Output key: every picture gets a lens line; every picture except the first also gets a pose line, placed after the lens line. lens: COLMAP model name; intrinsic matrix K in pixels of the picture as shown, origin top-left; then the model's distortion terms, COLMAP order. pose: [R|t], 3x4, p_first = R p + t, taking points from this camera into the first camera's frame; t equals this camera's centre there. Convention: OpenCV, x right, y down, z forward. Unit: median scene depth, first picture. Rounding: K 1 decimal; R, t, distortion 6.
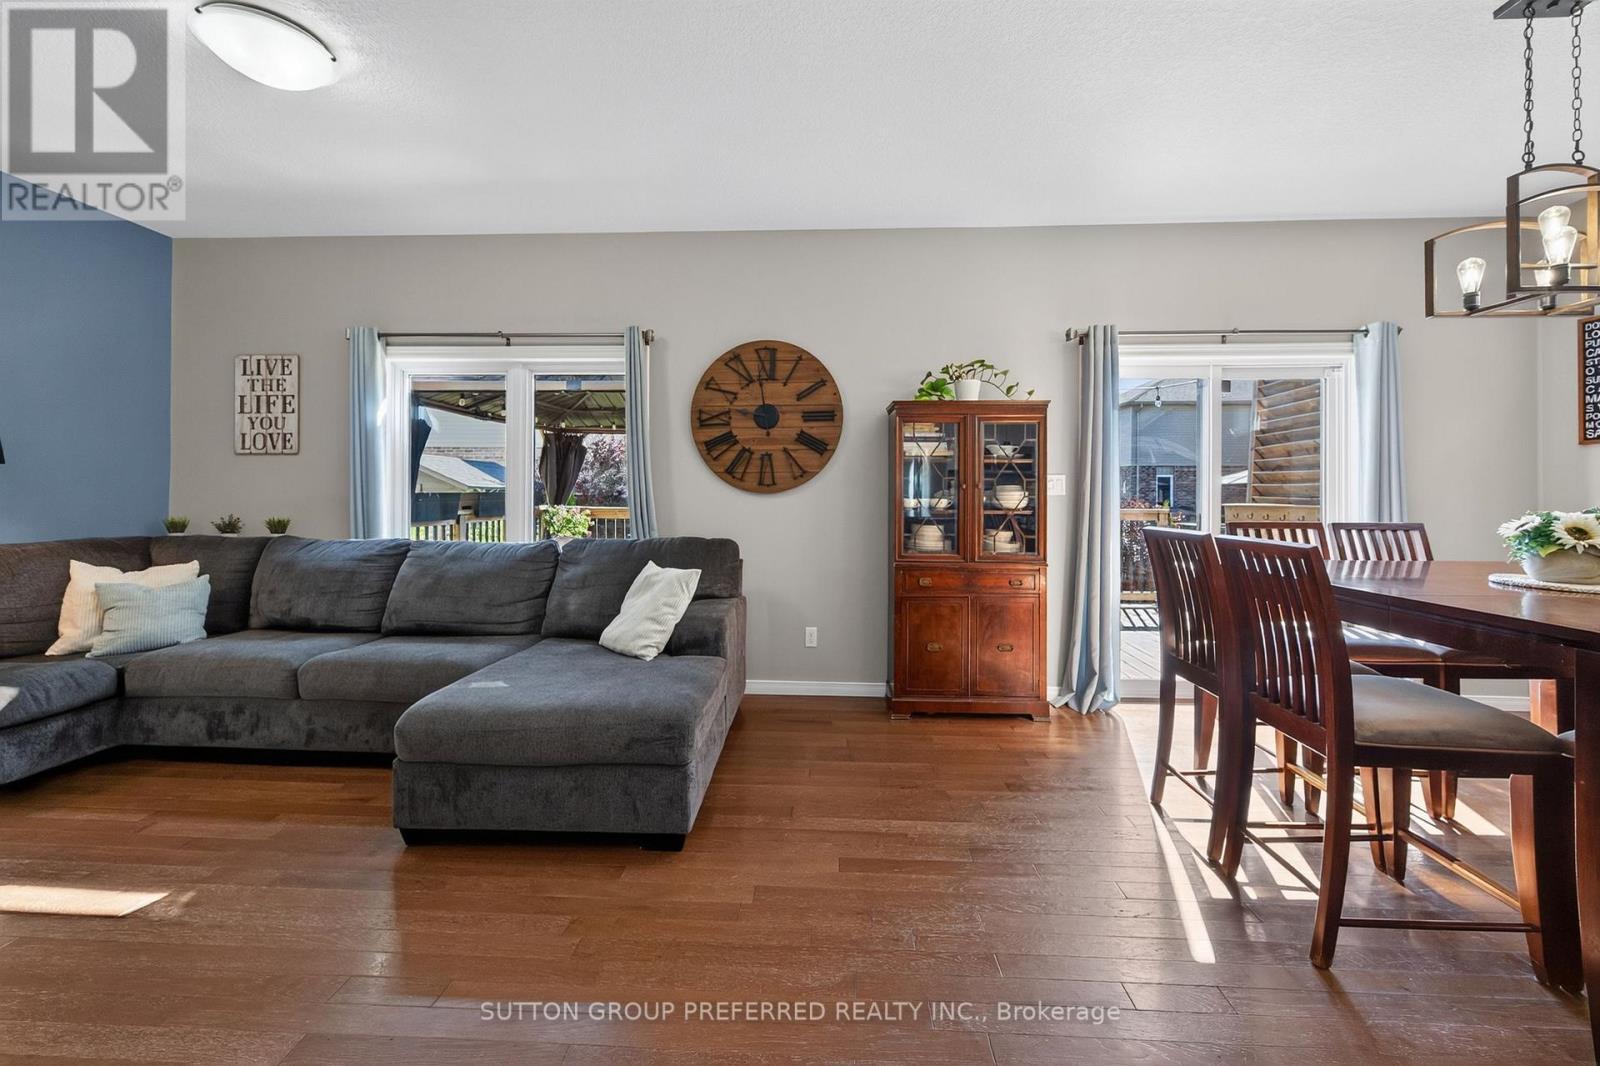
lens RADIAL K [[632.2, 0, 803.0], [0, 632.2, 495.0], [0, 0, 1]] dist [0.002019, -0.000328]
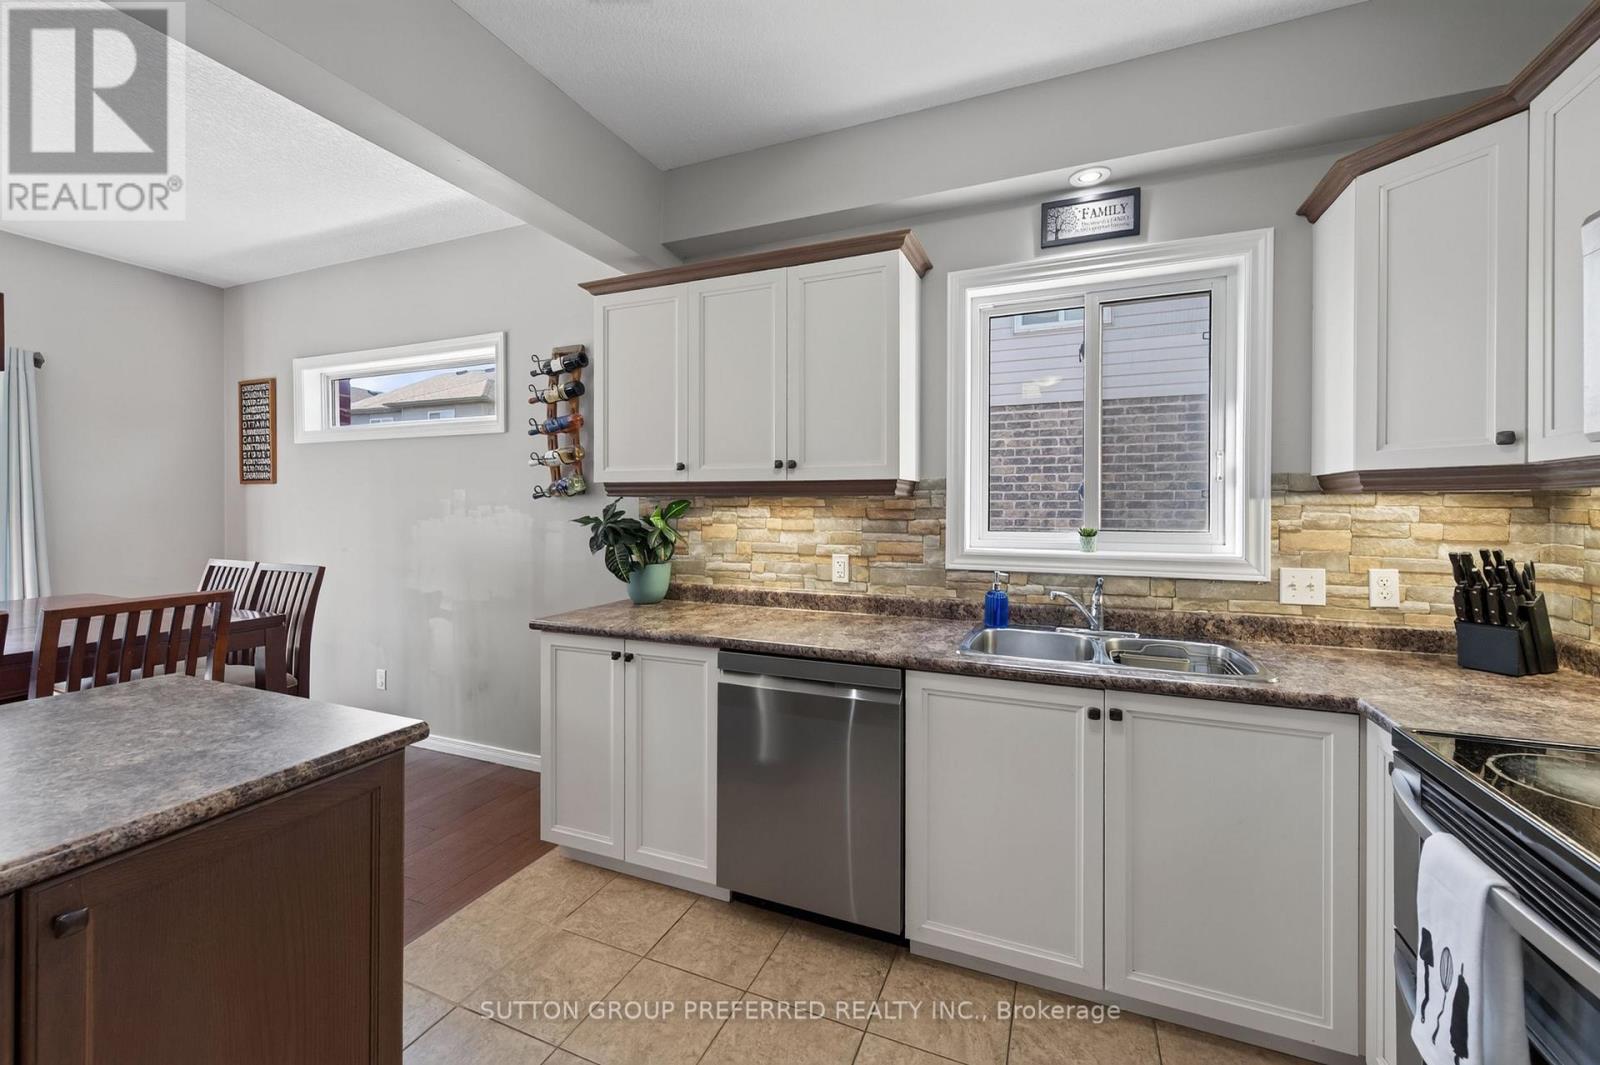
lens RADIAL K [[653.1, 0, 785.0], [0, 653.1, 501.8], [0, 0, 1]] dist [0.011238, -0.000106]
pose [[0.341930, 0.004289, 0.939716, 0.381500], [0.001466, 0.999986, -0.005097, -0.036284], [-0.939724, 0.003121, 0.341919, -0.414286]]
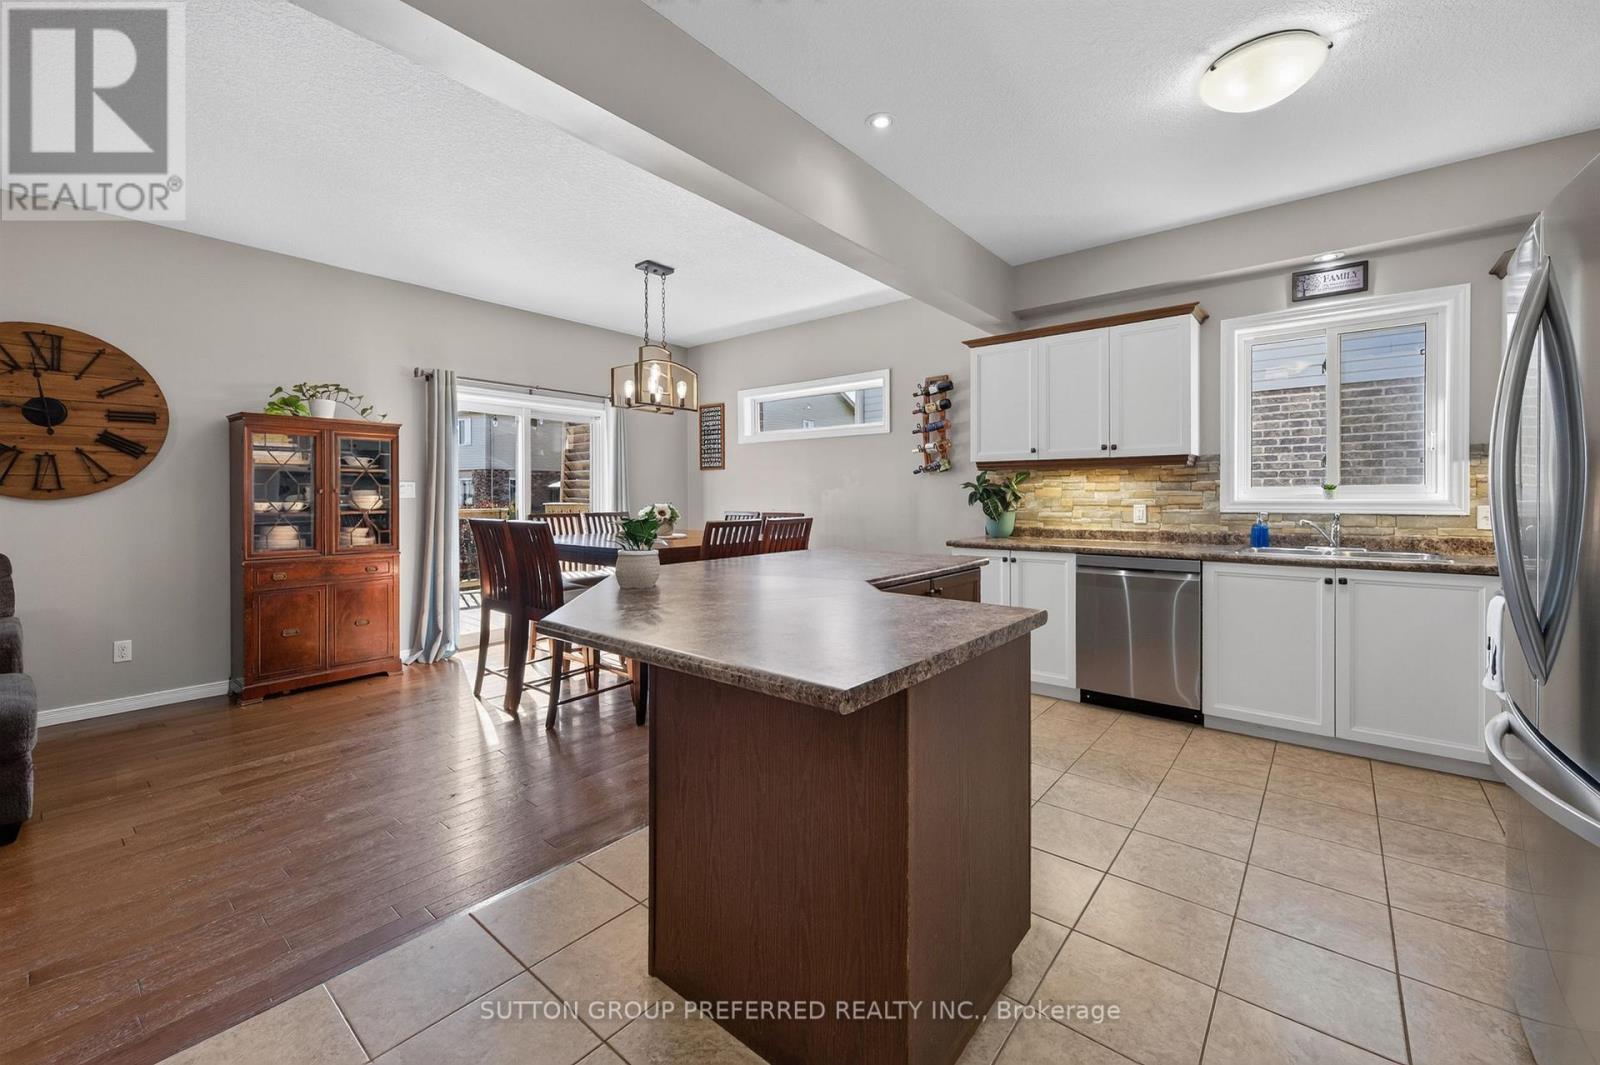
lens RADIAL K [[632.2, 0, 803.0], [0, 632.2, 494.5], [0, 0, 1]] dist [0.002019, -0.000328]
pose [[0.590378, -0.003519, 0.807119, -0.157458], [0.006849, 0.999976, -0.000651, -0.000739], [-0.807098, 0.005912, 0.590388, -0.397180]]
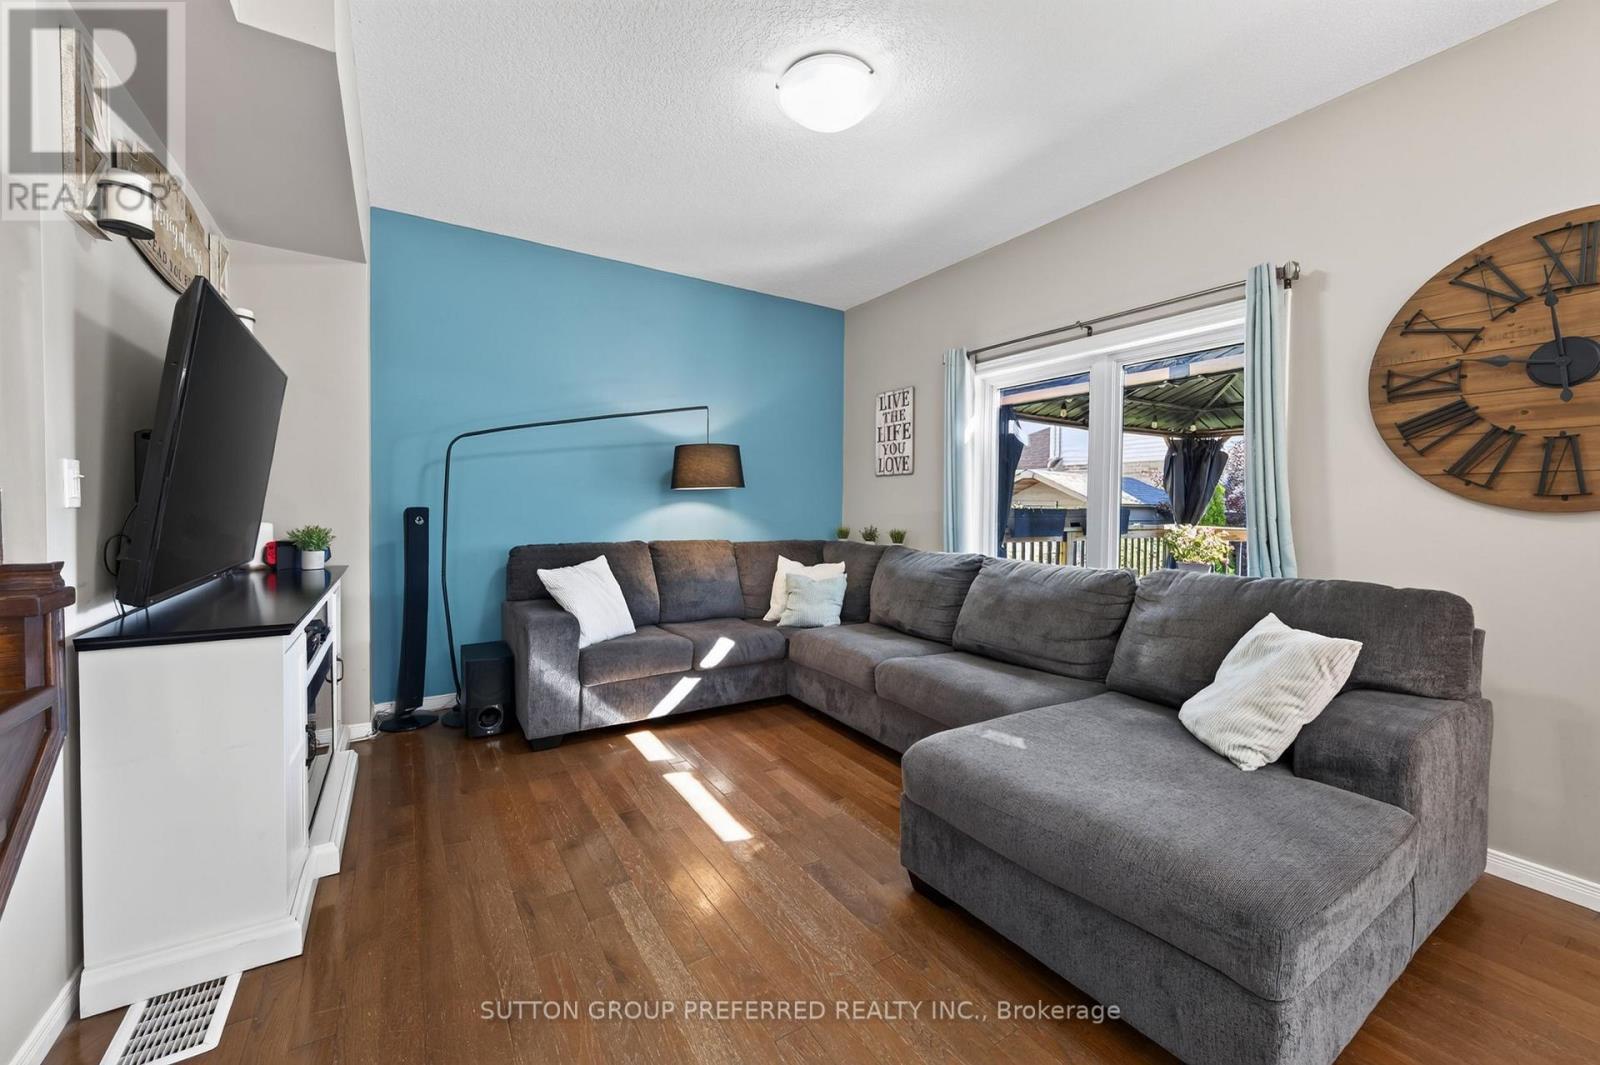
lens RADIAL K [[627.4, 0, 792.4], [0, 627.4, 525.2], [0, 0, 1]] dist [0.001741, -0.000114]
pose [[0.568771, 0.025382, -0.822104, 0.009408], [-0.007807, 0.999645, 0.025462, -0.000045], [0.822459, -0.008063, 0.568767, 0.206281]]
